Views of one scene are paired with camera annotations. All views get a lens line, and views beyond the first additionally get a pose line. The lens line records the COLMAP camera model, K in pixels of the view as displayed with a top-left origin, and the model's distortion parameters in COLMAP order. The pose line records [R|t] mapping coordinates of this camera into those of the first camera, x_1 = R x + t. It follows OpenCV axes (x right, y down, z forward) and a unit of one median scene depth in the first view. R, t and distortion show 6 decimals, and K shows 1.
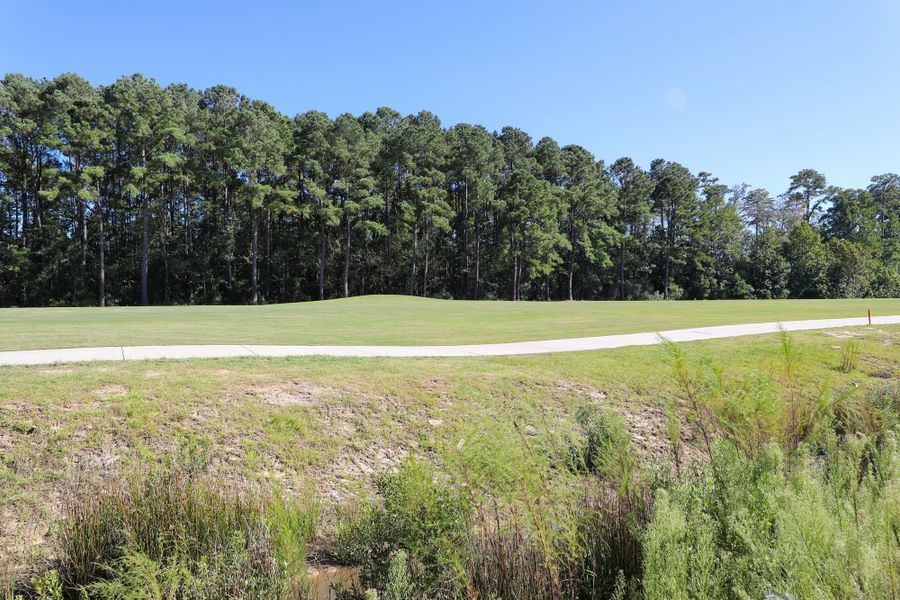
lens RADIAL K [[580.5, 0, 450.4], [0, 580.5, 314.8], [0, 0, 1]] dist [0.001784, 0.000831]
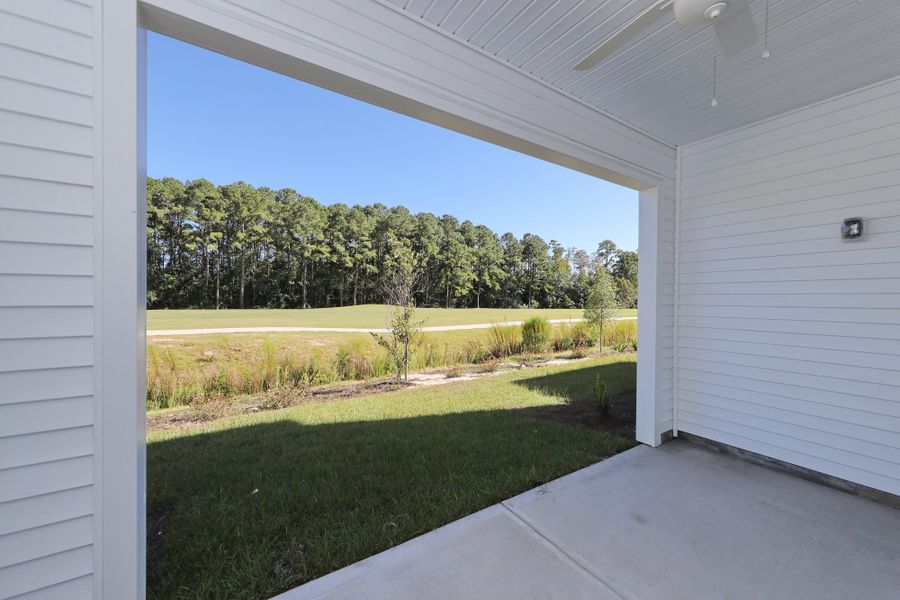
lens RADIAL K [[347.7, 0, 450.0], [0, 347.7, 300.0], [0, 0, 1]] dist [-0.001977, -0.000114]
pose [[0.997042, 0.013155, 0.075722, 0.033696], [-0.009840, 0.998984, -0.043979, -0.001419], [-0.076224, 0.043104, 0.996159, -0.112247]]
